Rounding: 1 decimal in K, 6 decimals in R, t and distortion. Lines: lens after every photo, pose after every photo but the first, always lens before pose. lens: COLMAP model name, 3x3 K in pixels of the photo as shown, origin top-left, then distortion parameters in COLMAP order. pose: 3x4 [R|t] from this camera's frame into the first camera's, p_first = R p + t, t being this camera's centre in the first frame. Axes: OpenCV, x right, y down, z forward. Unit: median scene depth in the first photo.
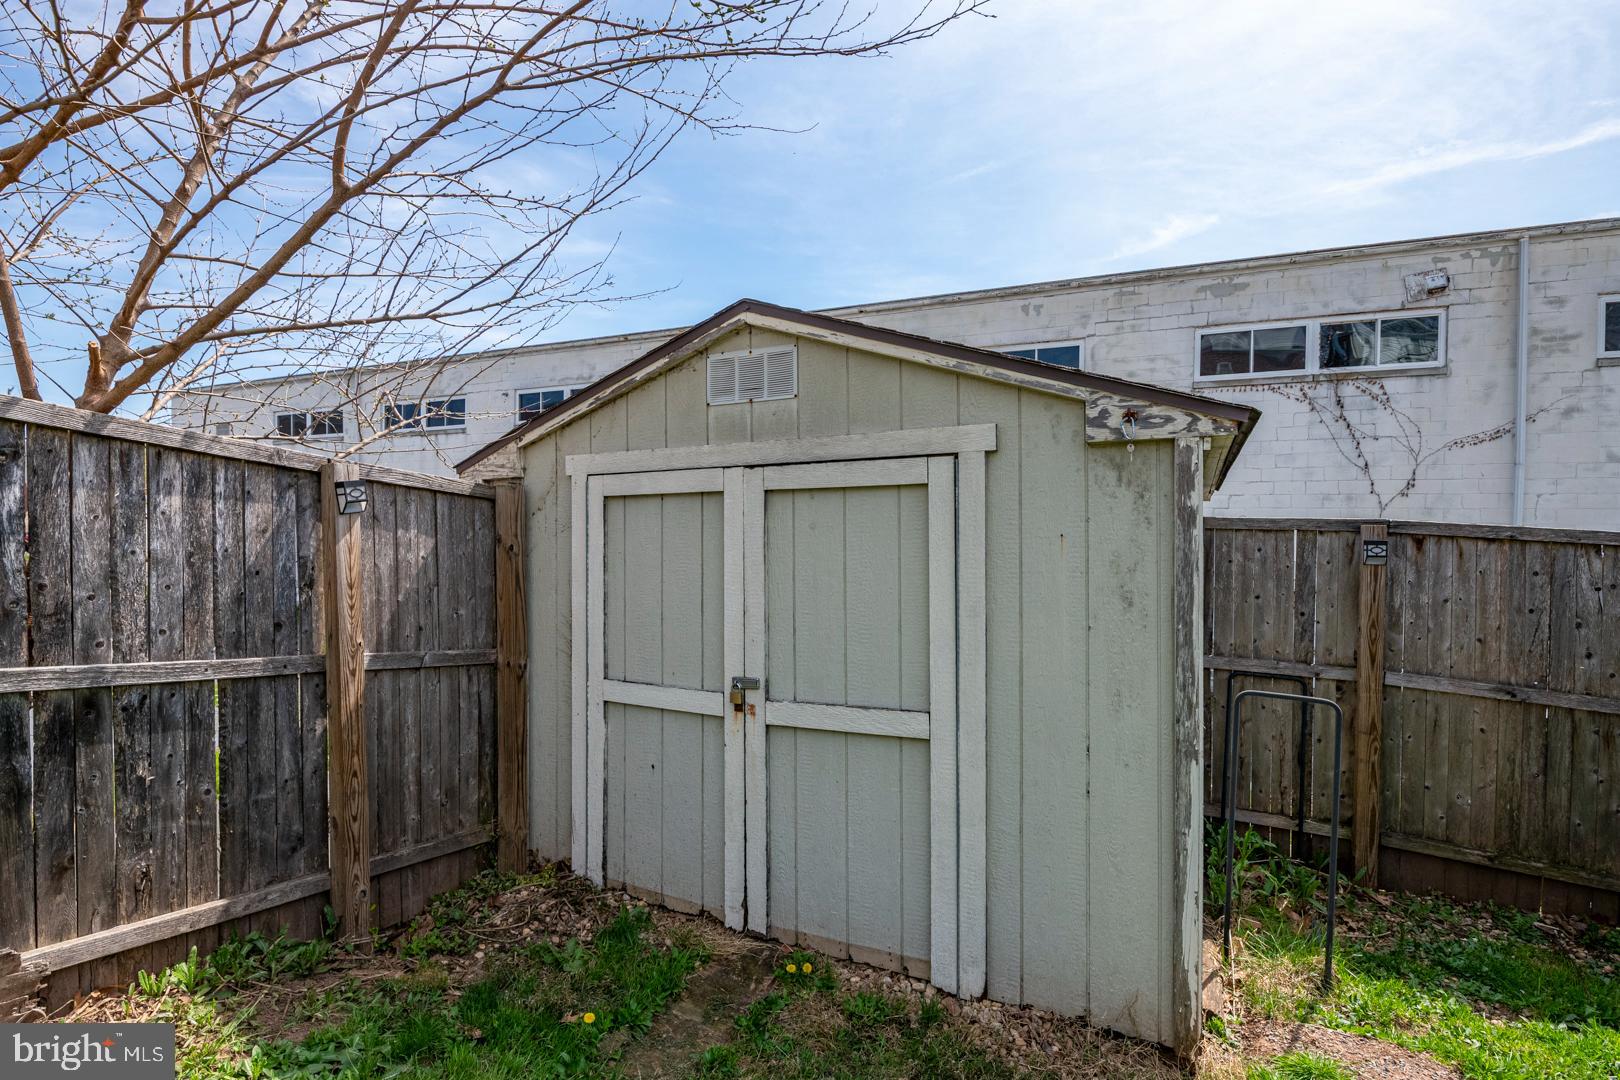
lens RADIAL K [[722.7, 0, 801.3], [0, 722.7, 546.1], [0, 0, 1]] dist [-0.015376, -0.000795]
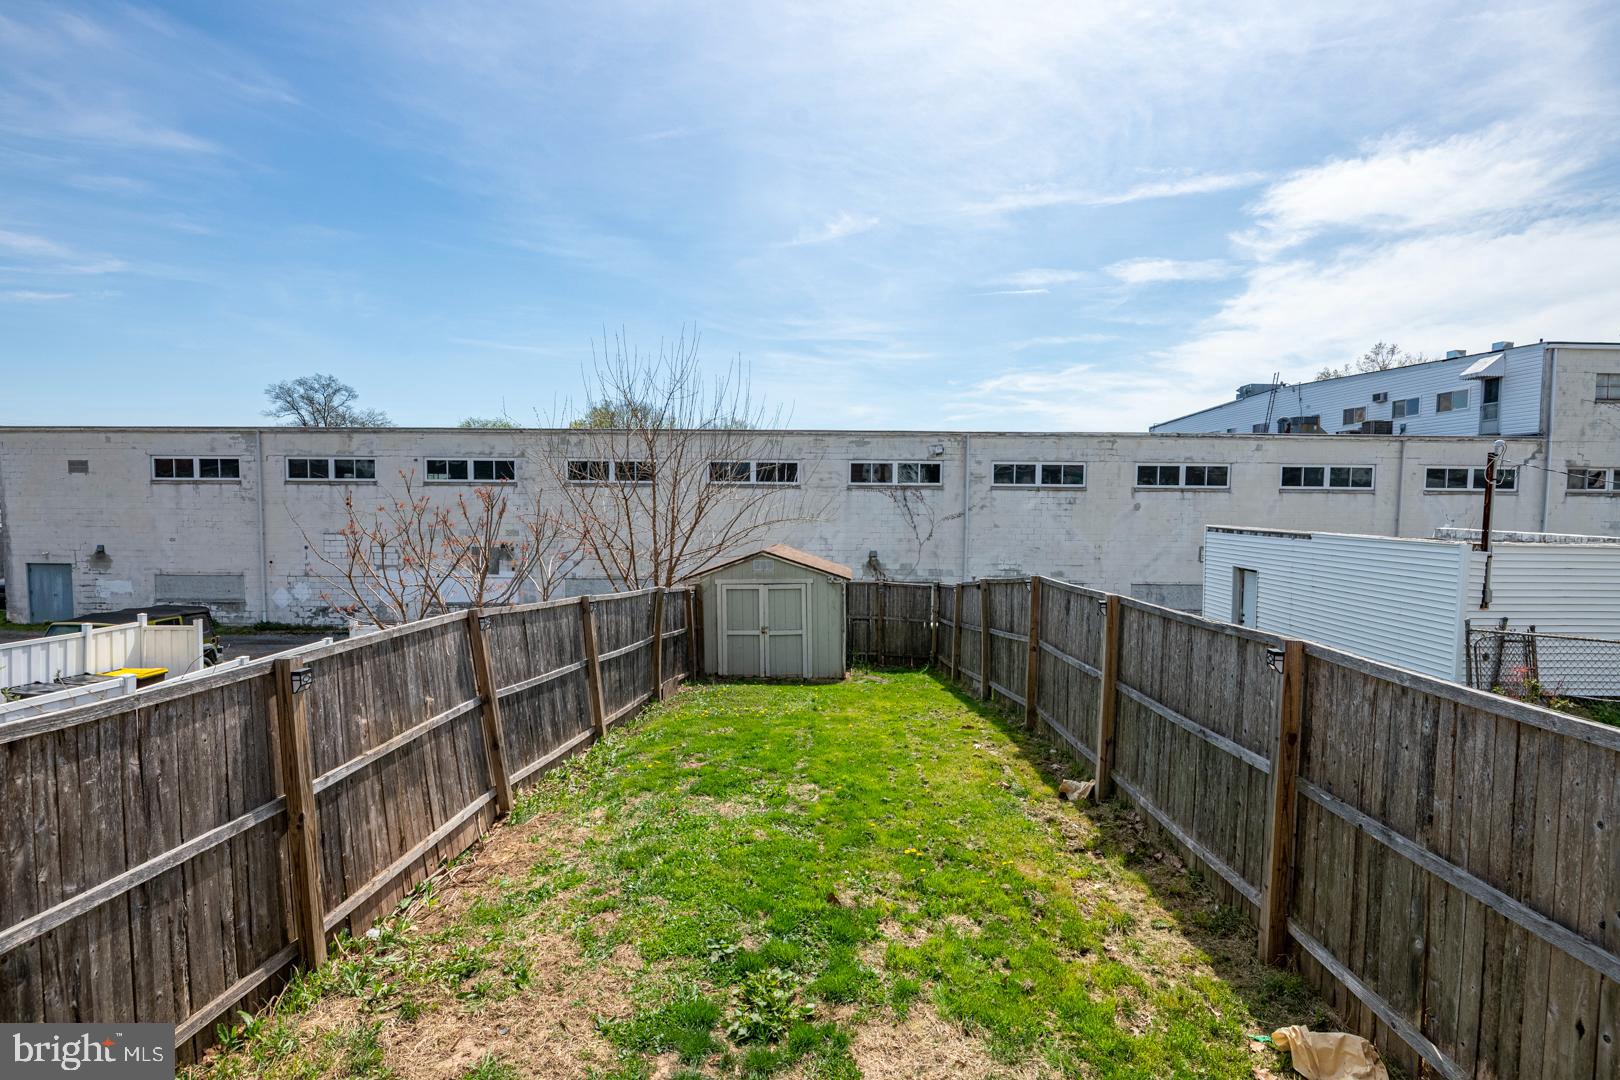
lens RADIAL K [[722.7, 0, 807.7], [0, 722.7, 543.9], [0, 0, 1]] dist [-0.015376, -0.000795]
pose [[0.907231, -0.027628, 0.419724, -0.522605], [0.010924, 0.999052, 0.042150, -0.164919], [-0.420491, -0.033655, 0.906673, -1.005431]]
